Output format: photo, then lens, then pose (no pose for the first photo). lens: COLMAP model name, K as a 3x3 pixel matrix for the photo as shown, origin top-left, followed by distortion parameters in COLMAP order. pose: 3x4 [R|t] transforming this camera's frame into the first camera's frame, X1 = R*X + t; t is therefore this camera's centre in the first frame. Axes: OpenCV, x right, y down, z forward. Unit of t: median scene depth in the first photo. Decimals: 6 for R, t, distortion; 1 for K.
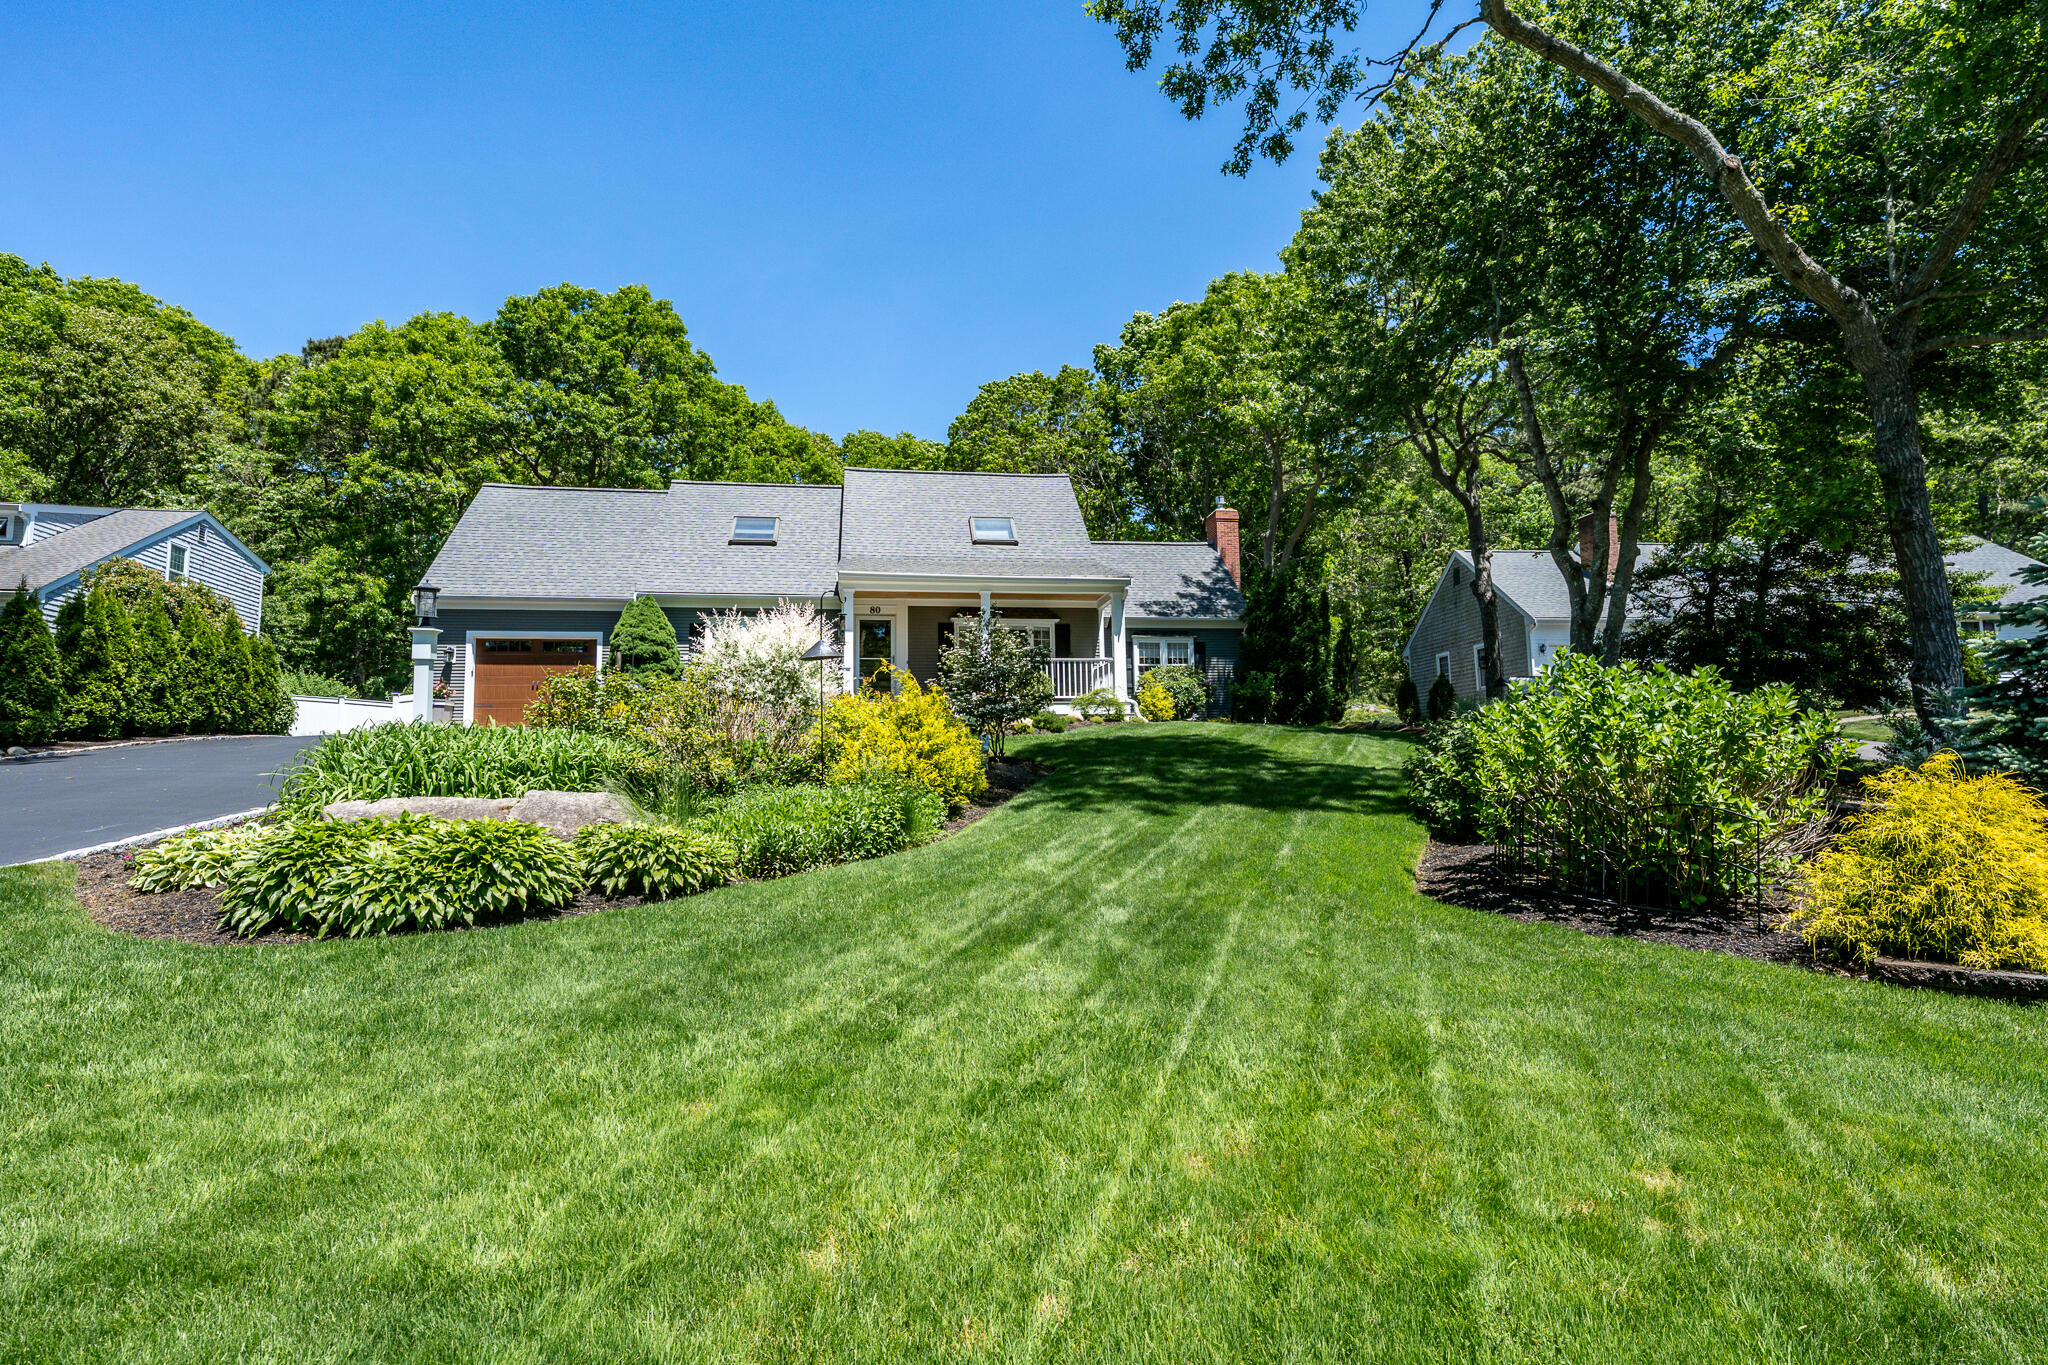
lens RADIAL K [[947.4, 0, 1027.9], [0, 947.4, 659.5], [0, 0, 1]] dist [0.002075, 0.000228]
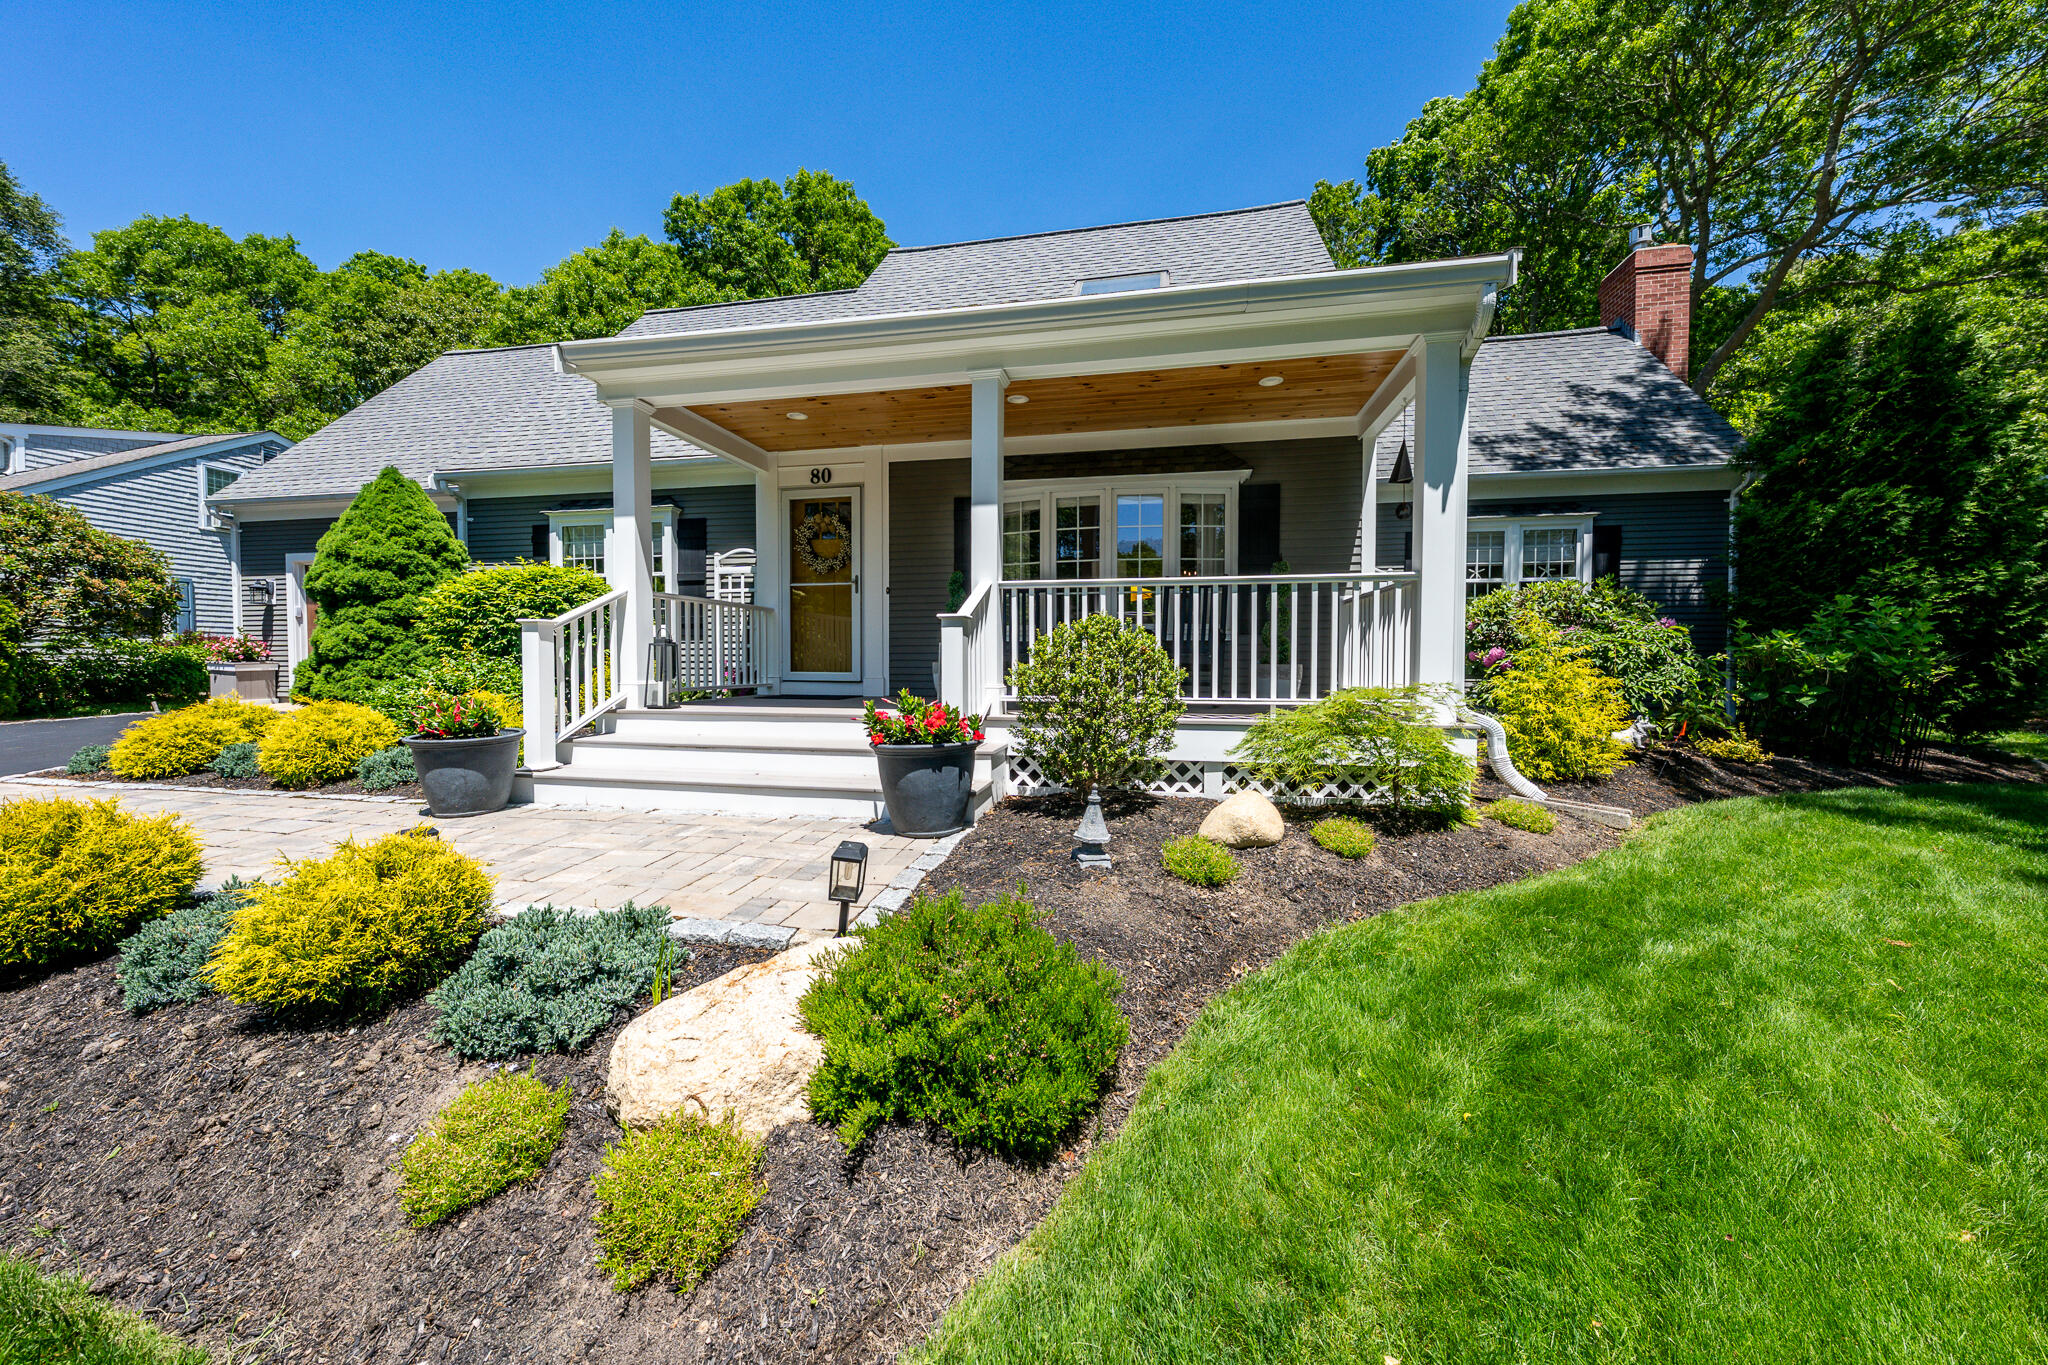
lens RADIAL K [[701.8, 0, 1024.0], [0, 701.8, 682.5], [0, 0, 1]] dist [-0.001169, -0.000085]
pose [[0.936221, 0.027857, -0.350305, 0.042661], [0.025648, 0.988778, 0.147176, -0.001233], [0.350473, -0.146774, 0.925000, 0.596272]]
